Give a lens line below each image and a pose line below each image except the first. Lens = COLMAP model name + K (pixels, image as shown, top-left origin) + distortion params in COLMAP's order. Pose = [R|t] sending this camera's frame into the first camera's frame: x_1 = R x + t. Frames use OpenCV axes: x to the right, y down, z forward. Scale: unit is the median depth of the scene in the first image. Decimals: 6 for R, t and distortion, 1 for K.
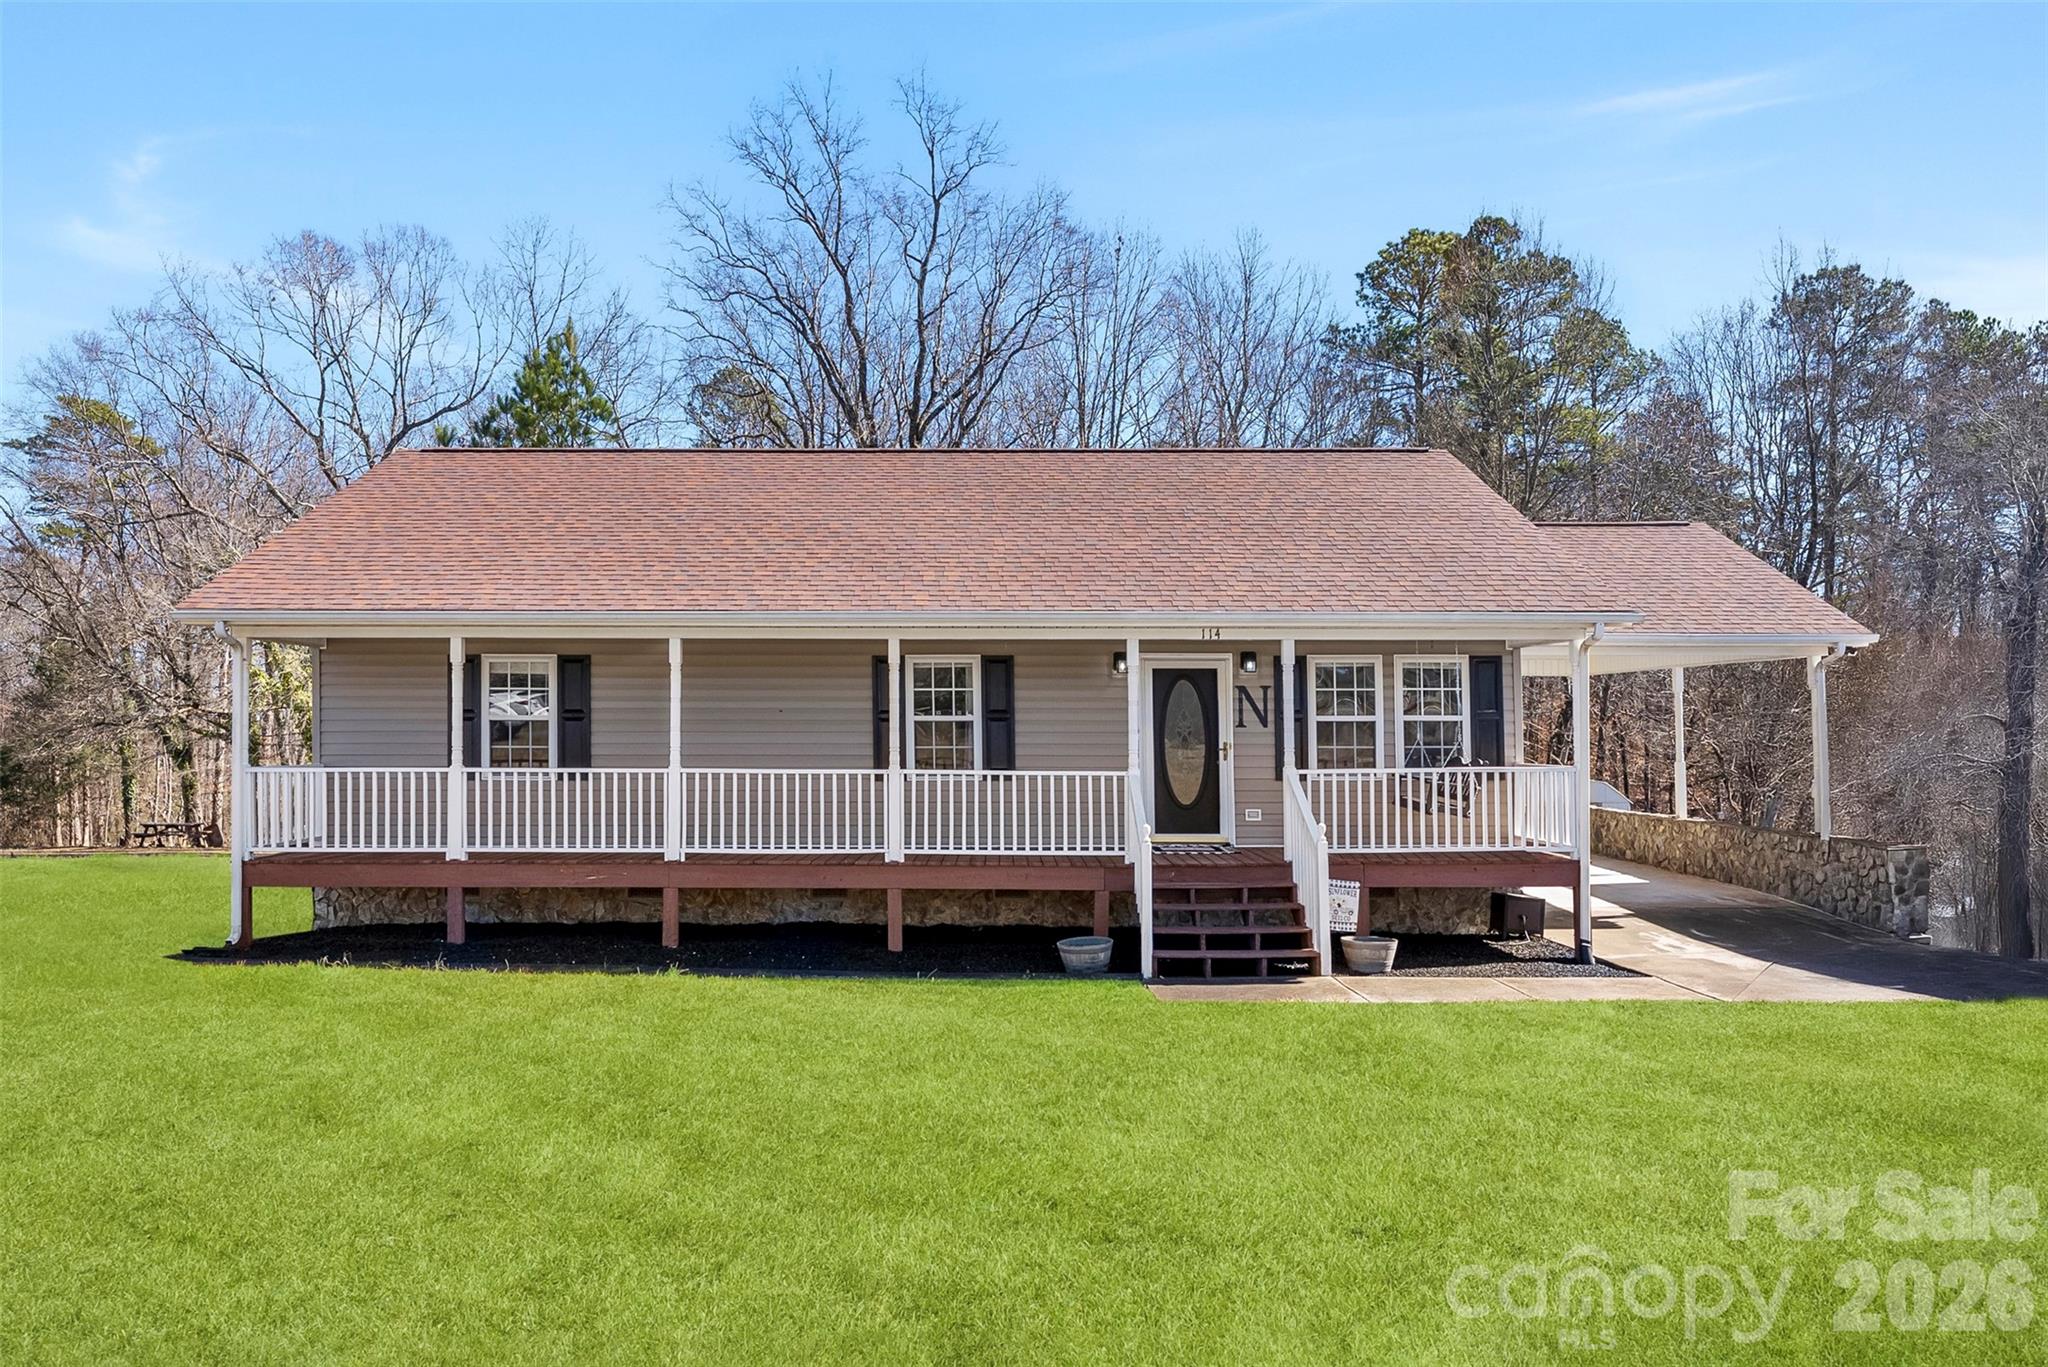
lens RADIAL K [[1412.5, 0, 1024.0], [0, 1412.5, 683.5], [0, 0, 1]] dist [0.000710, 0.000190]
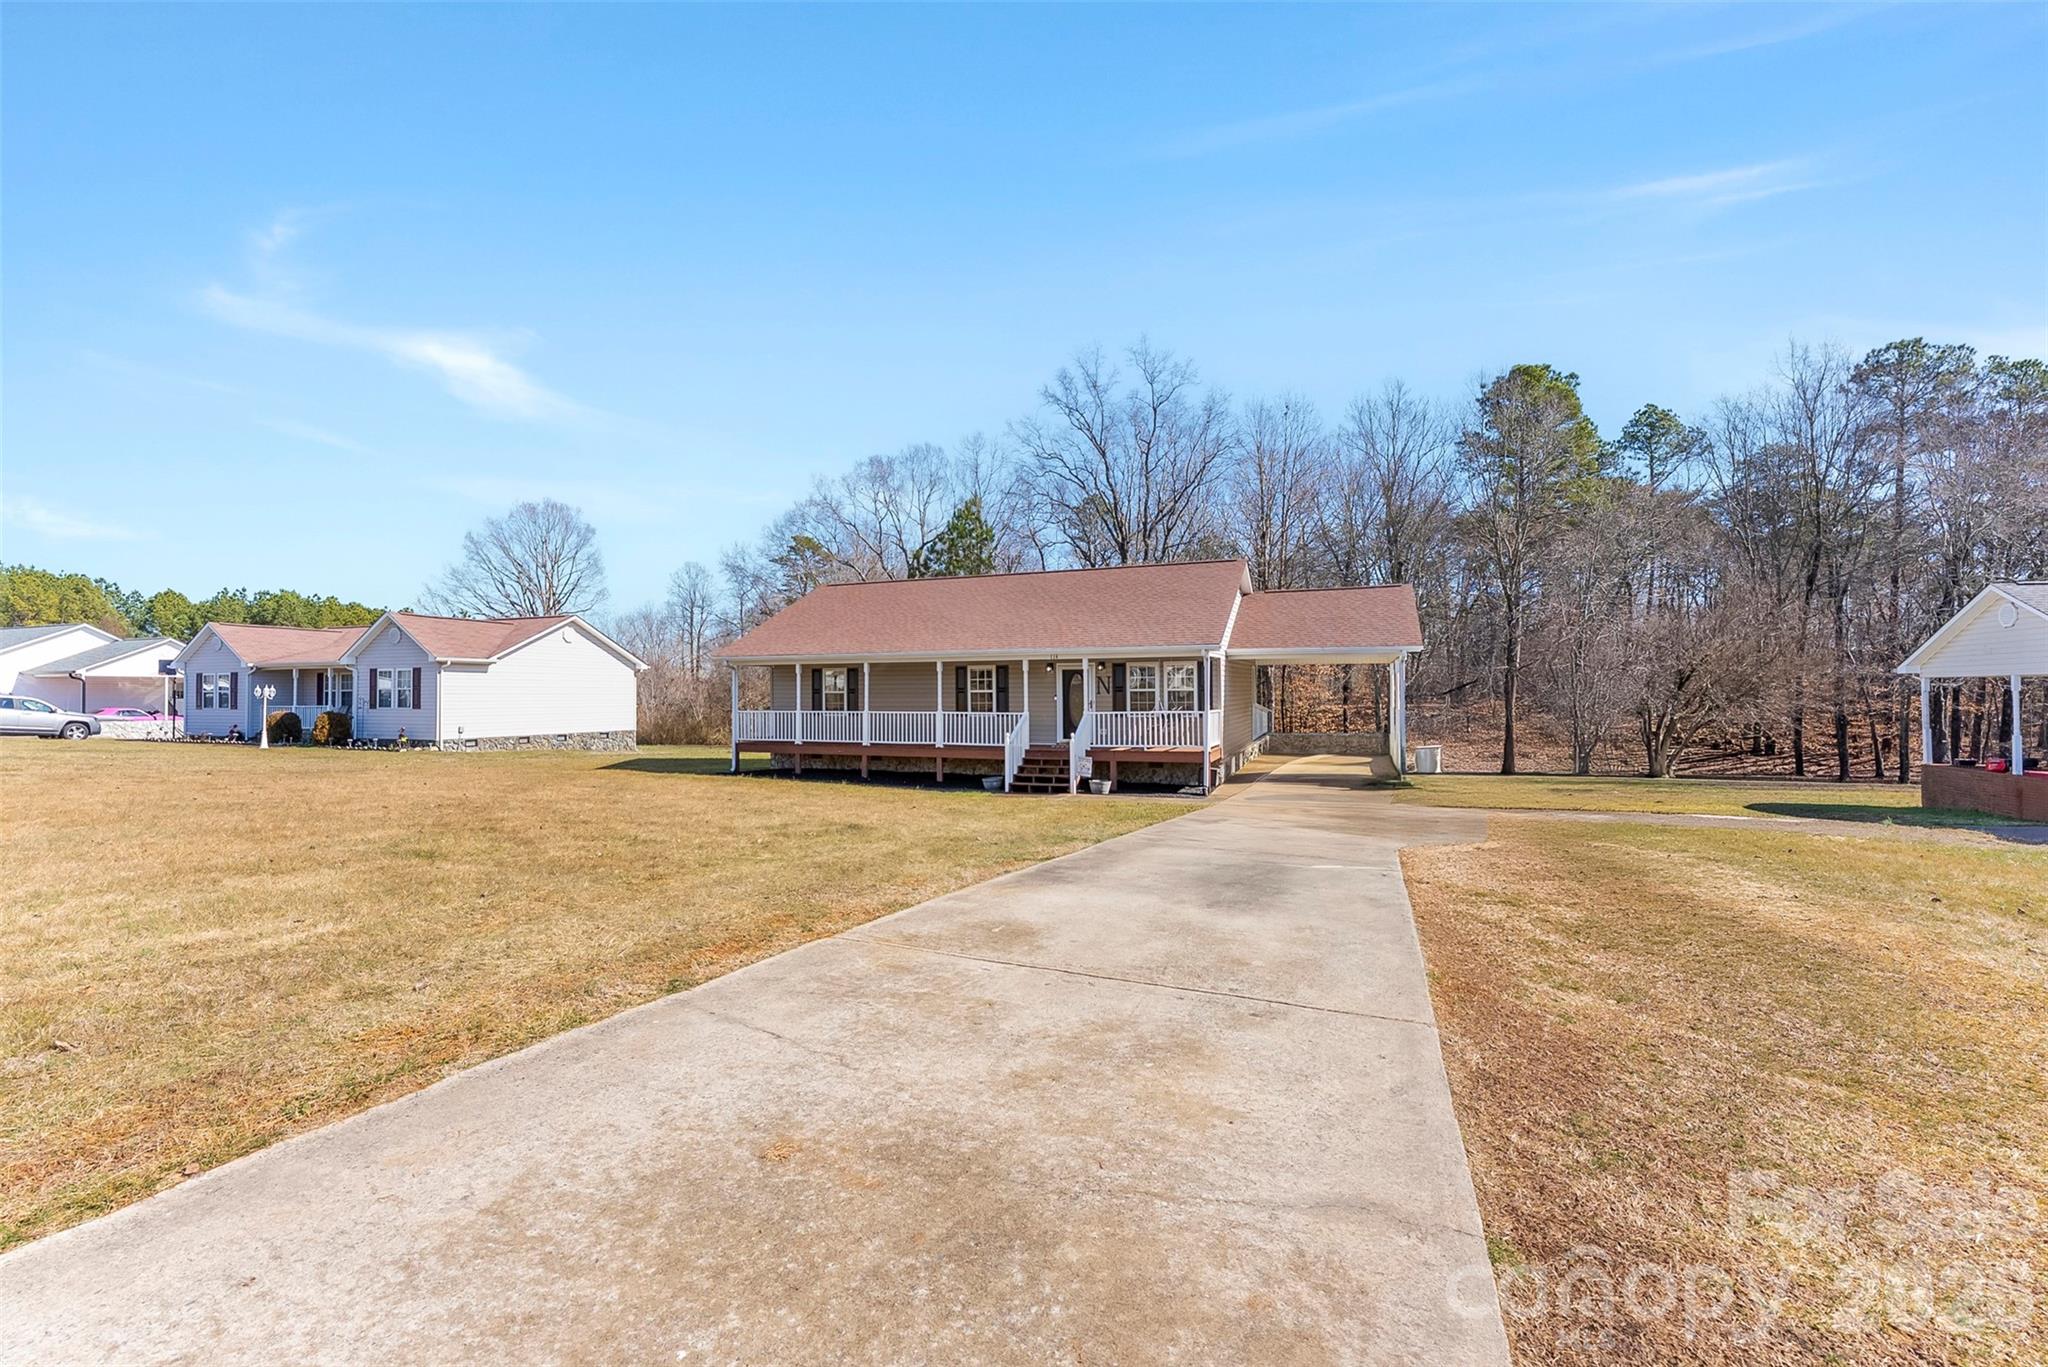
lens RADIAL K [[853.8, 0, 1024.0], [0, 853.8, 683.5], [0, 0, 1]] dist [-0.000769, -0.000130]
pose [[0.932114, -0.010537, -0.362012, 0.549767], [0.019095, 0.999616, 0.020072, -0.017653], [0.361662, -0.025622, 0.931957, -0.355754]]
